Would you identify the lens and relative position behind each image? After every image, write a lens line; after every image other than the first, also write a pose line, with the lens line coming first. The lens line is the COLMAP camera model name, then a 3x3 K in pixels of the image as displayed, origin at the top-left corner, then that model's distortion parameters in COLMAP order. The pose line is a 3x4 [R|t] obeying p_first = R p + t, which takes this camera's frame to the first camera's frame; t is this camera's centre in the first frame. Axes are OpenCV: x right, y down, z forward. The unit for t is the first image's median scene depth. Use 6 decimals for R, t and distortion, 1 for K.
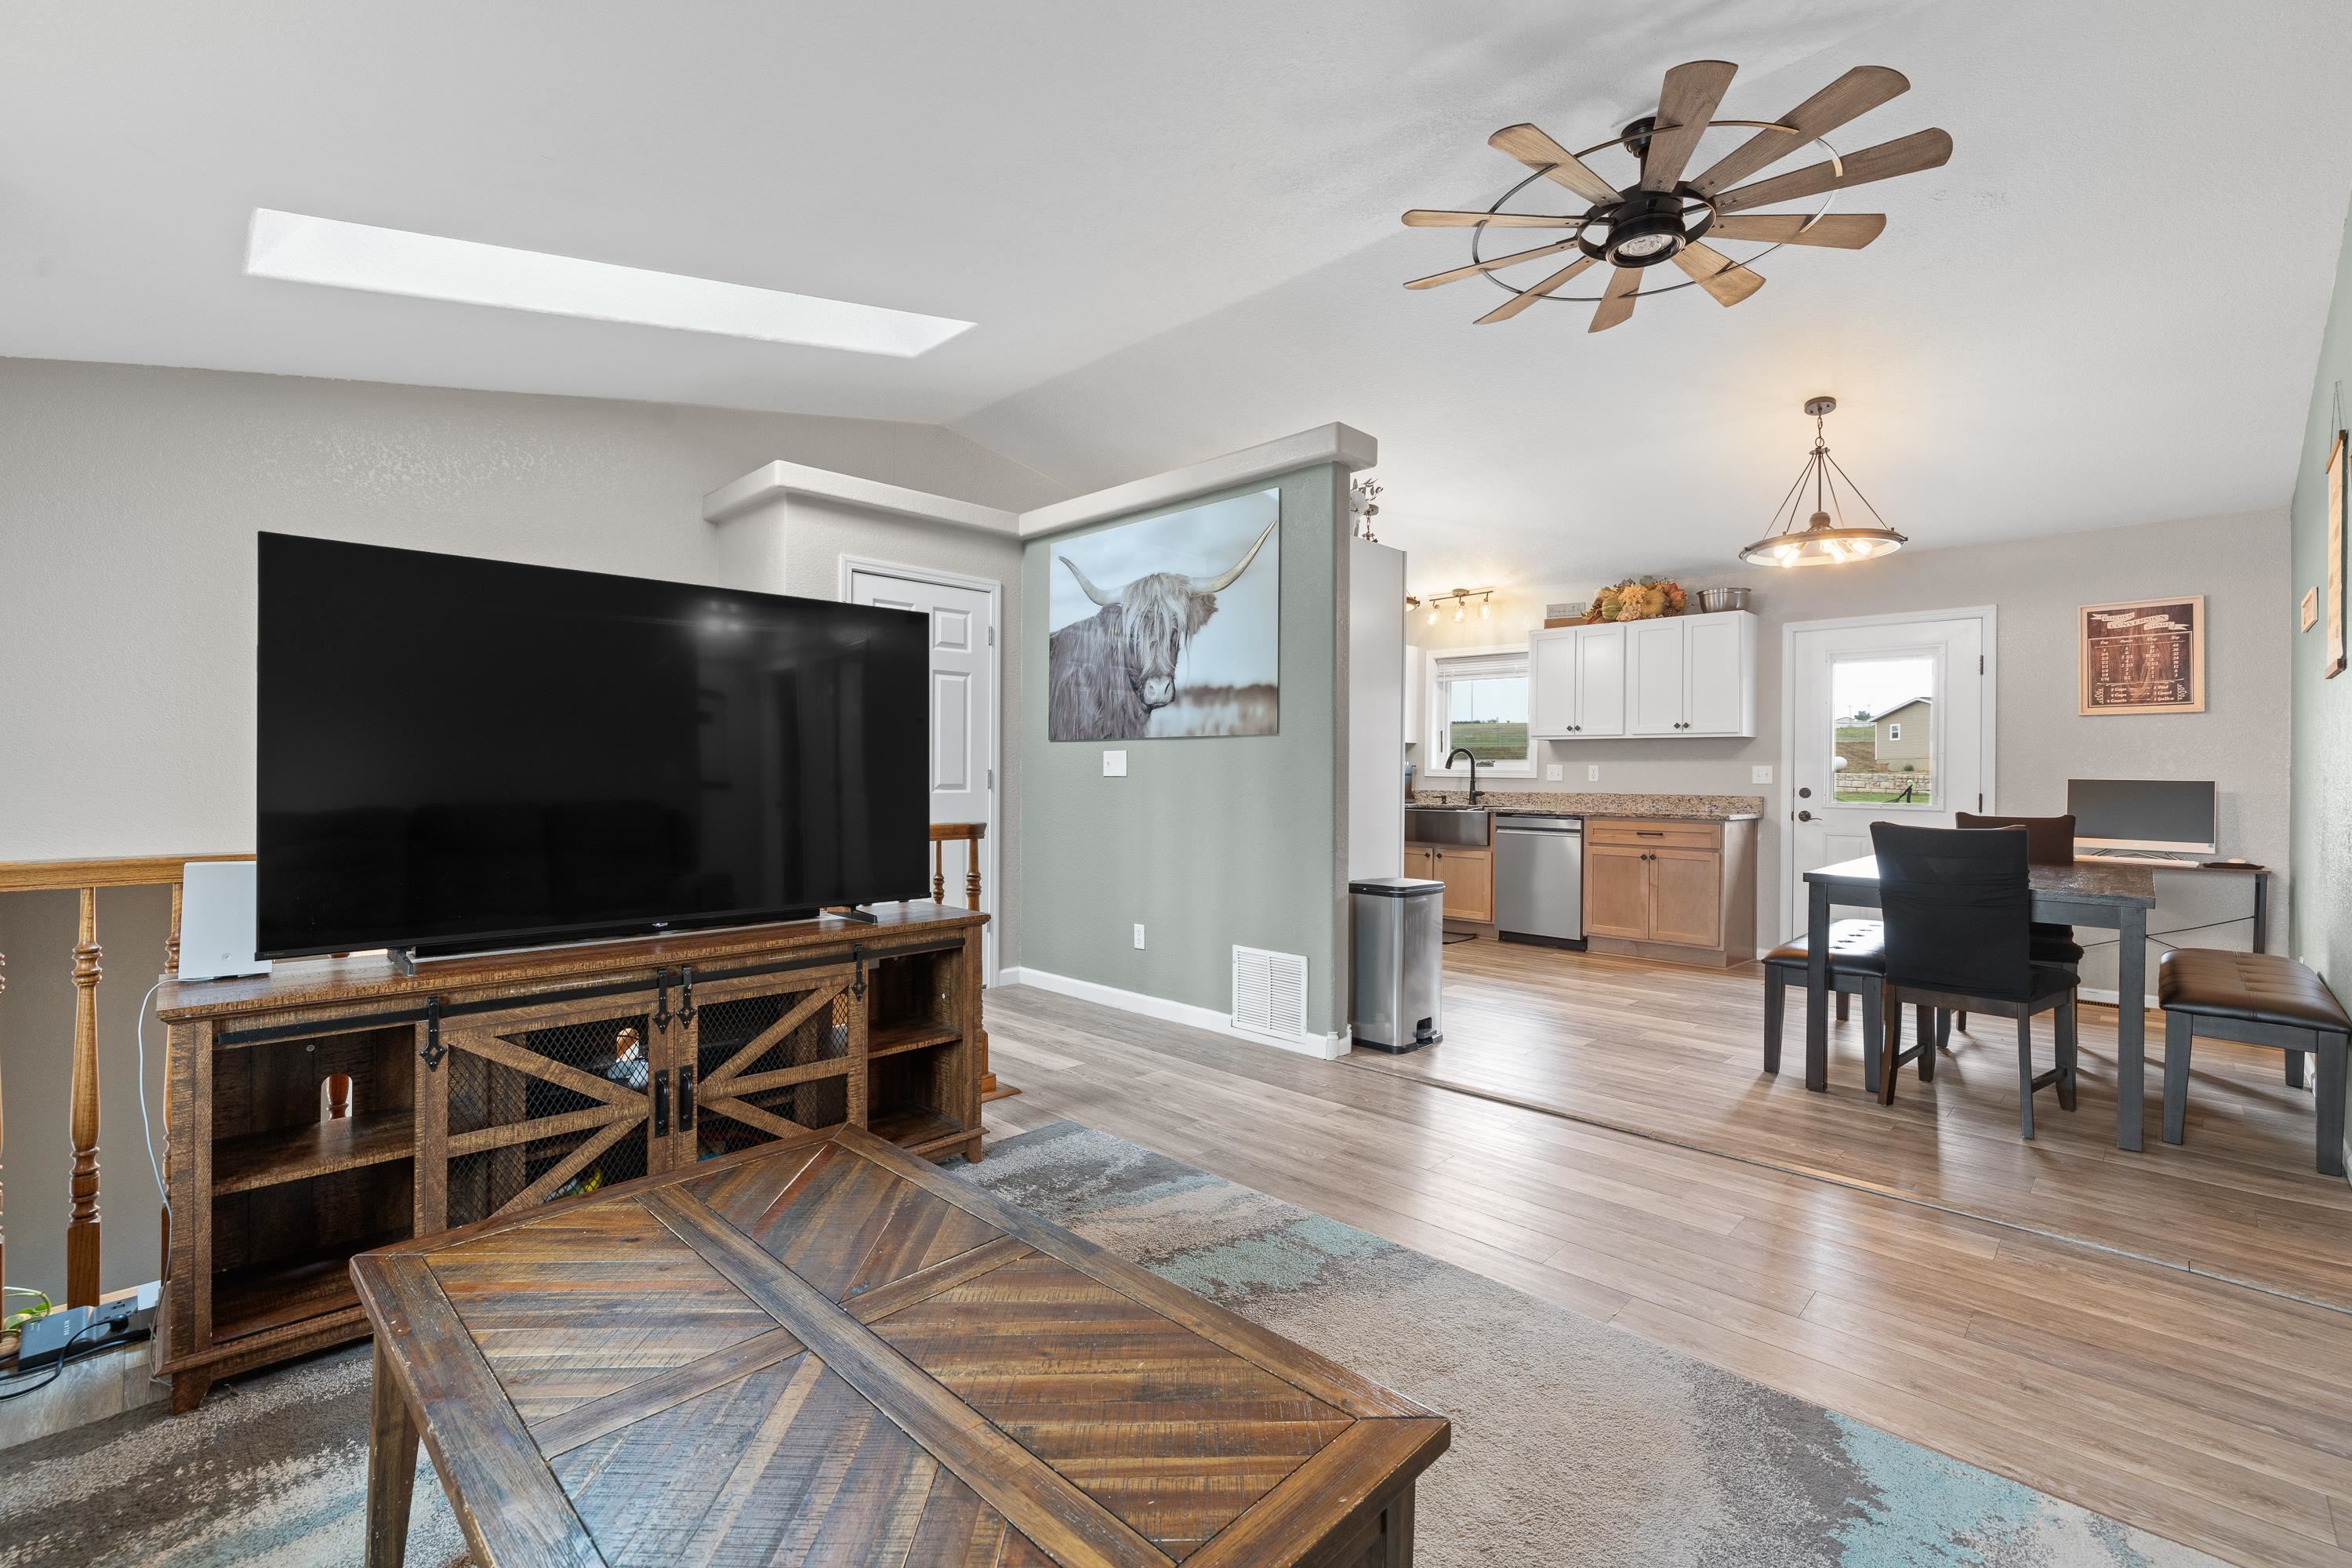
lens RADIAL K [[1013.2, 0, 1212.5], [0, 1013.2, 767.9], [0, 0, 1]] dist [-0.000613, -0.000304]
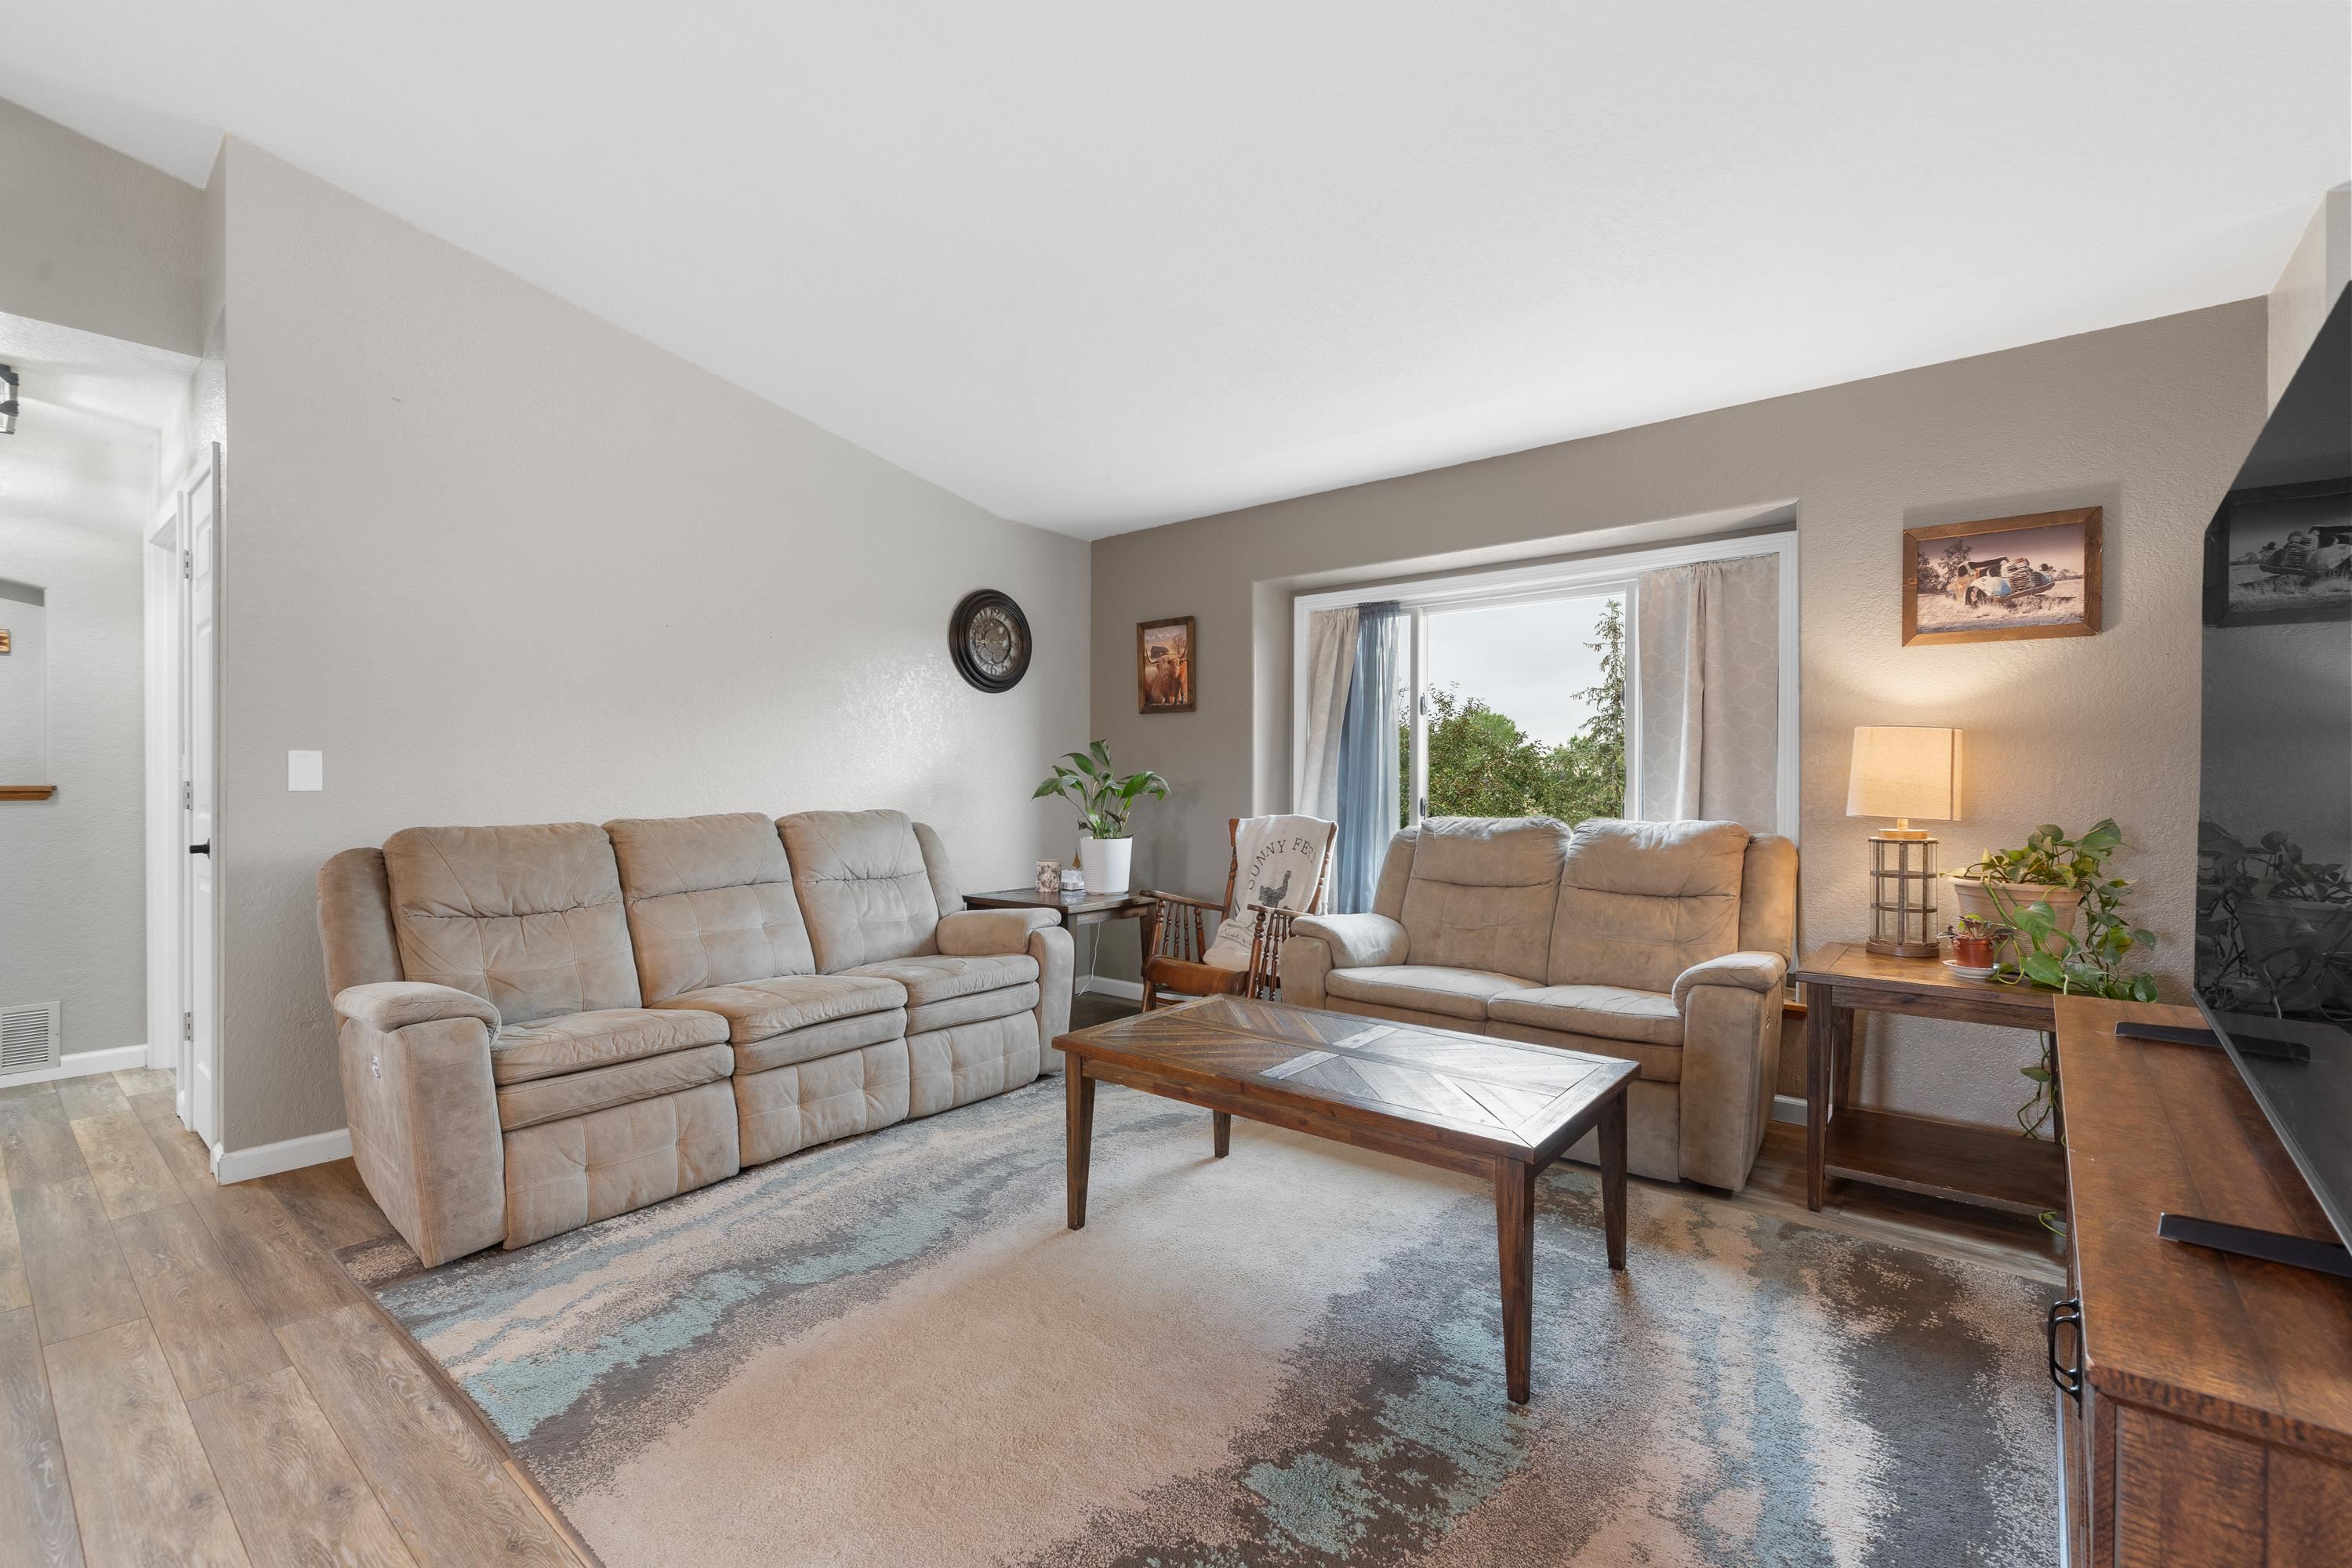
lens RADIAL K [[1002.2, 0, 1185.6], [0, 1002.2, 780.8], [0, 0, 1]] dist [-0.002416, -0.000160]
pose [[-0.997014, -0.009384, -0.076646, 0.038951], [-0.009275, 0.999955, -0.001779, 0.001521], [0.076659, -0.001063, -0.997057, 1.435364]]
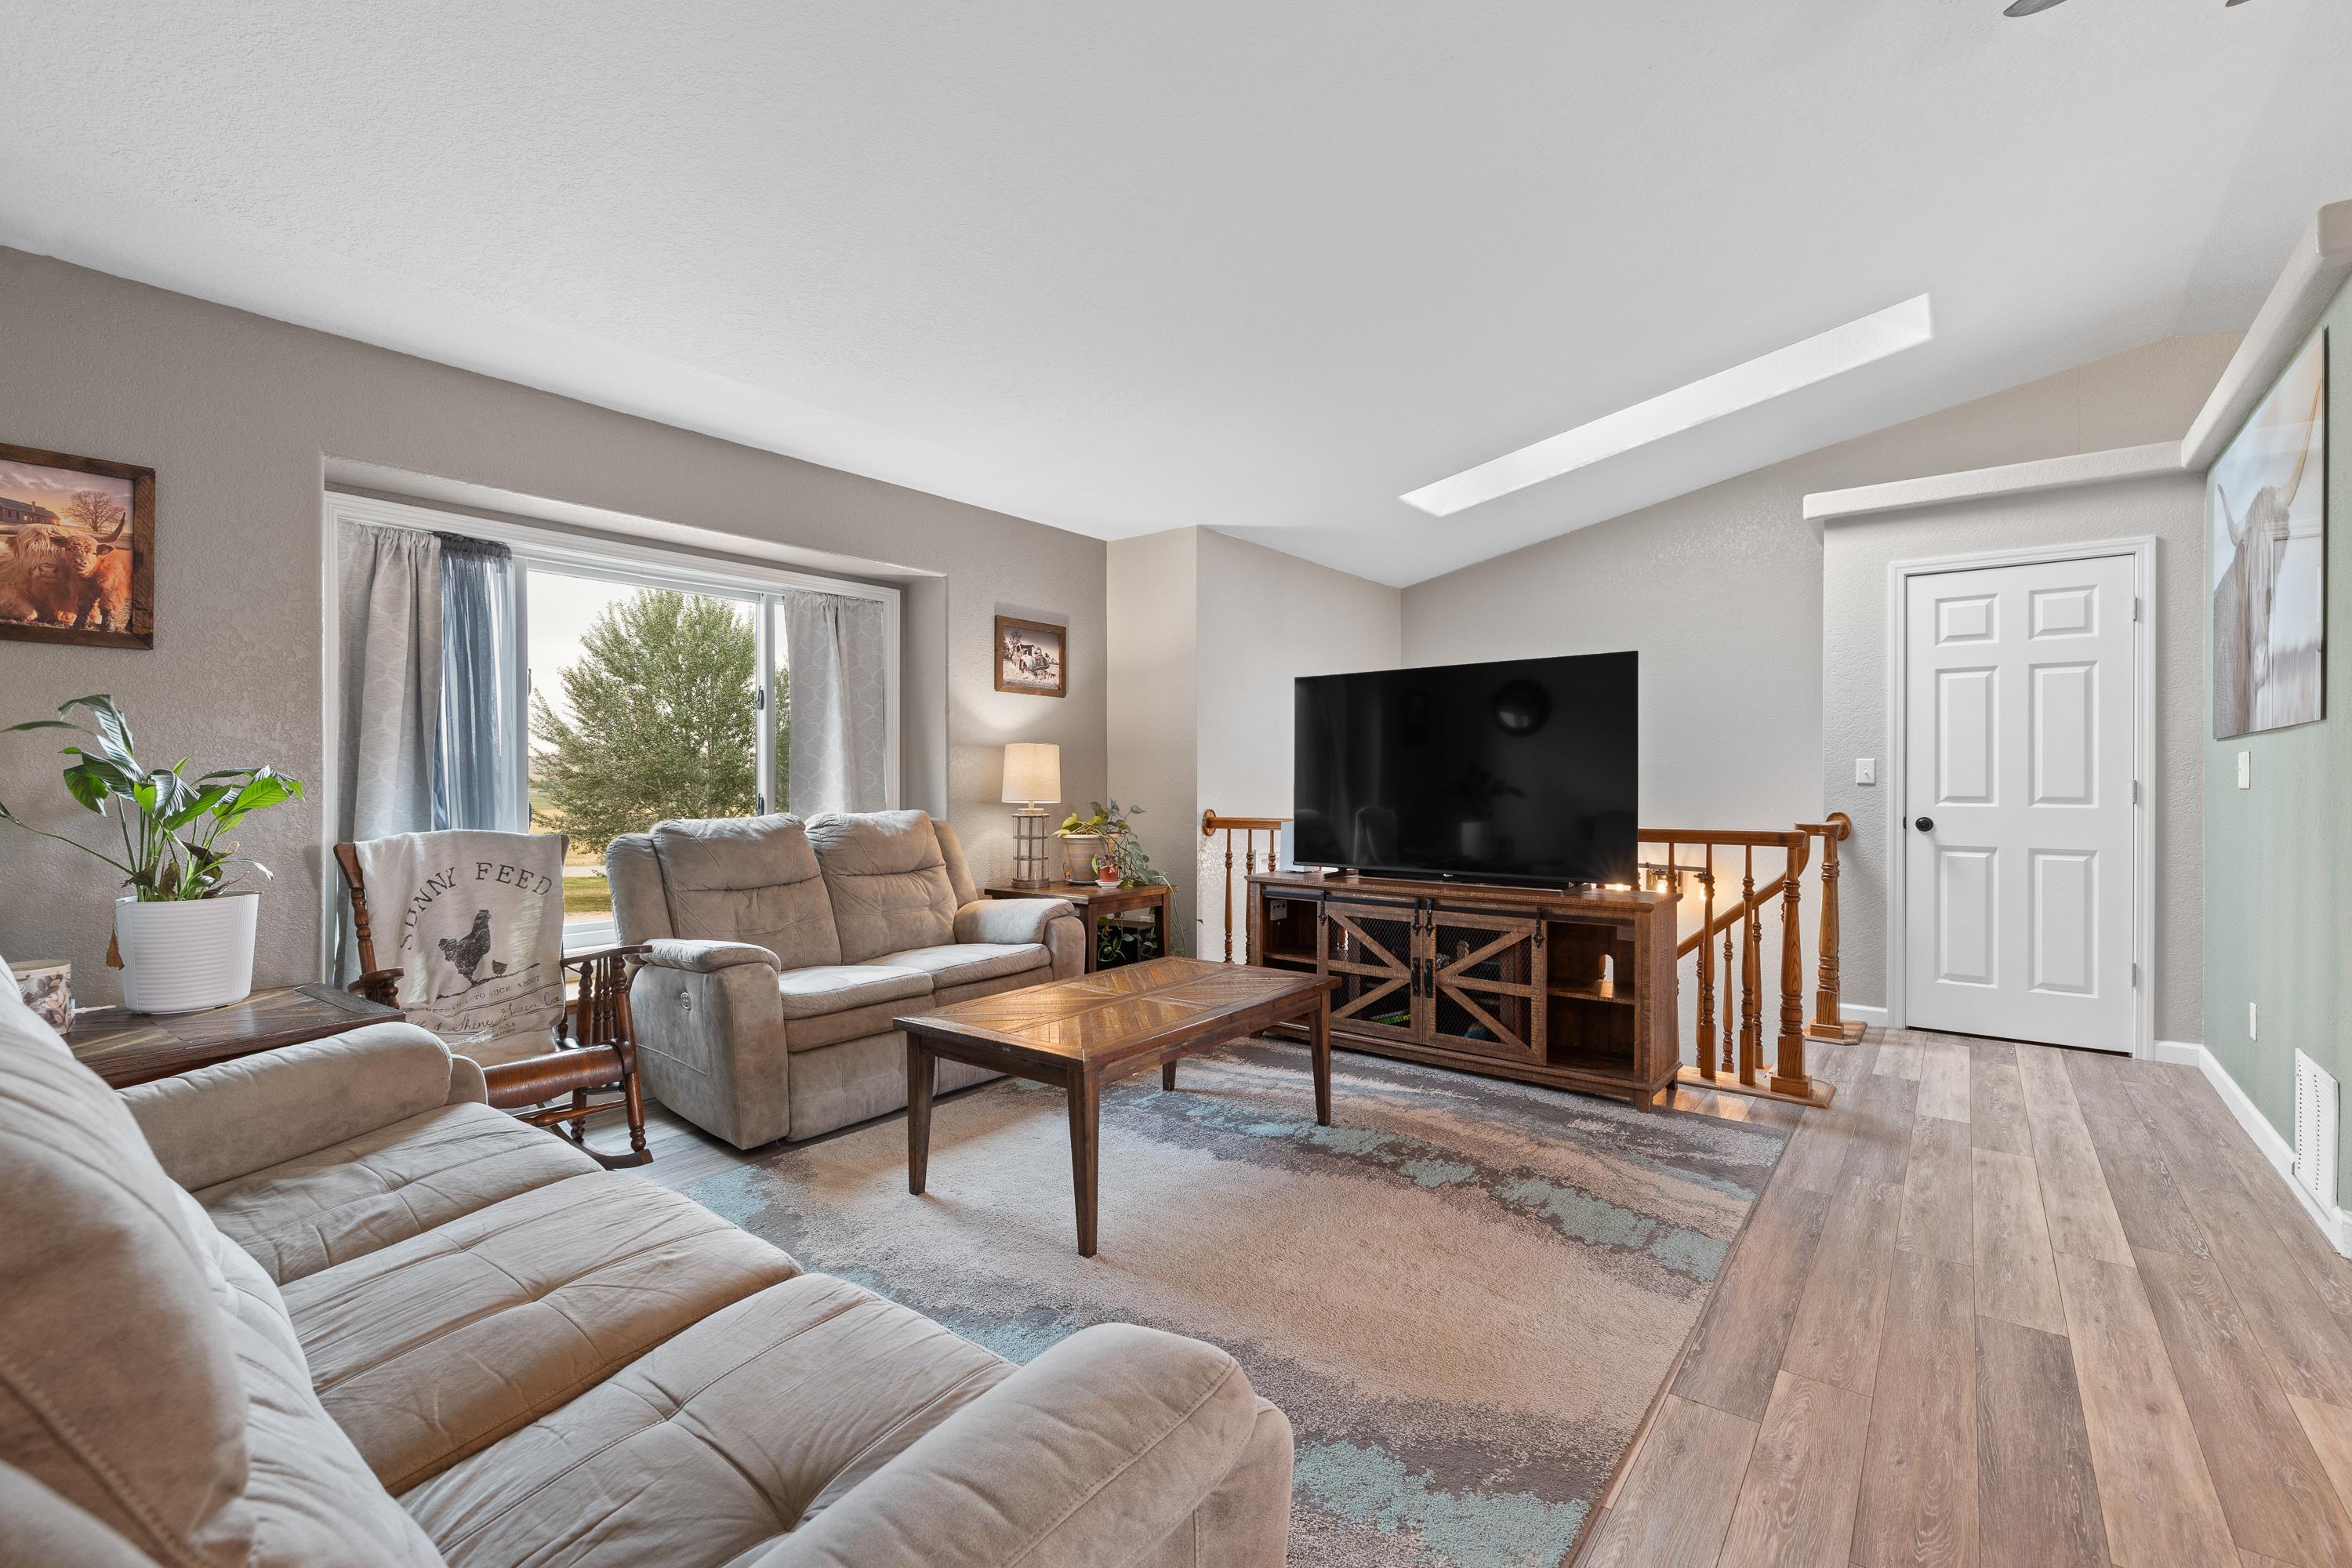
lens RADIAL K [[1020.8, 0, 1179.4], [0, 1020.8, 774.0], [0, 0, 1]] dist [-0.011451, 0.000082]
pose [[0.095154, -0.012593, -0.995383, 1.048141], [0.004257, 0.999916, -0.012244, 0.008640], [0.995453, -0.003072, 0.095200, 0.407103]]
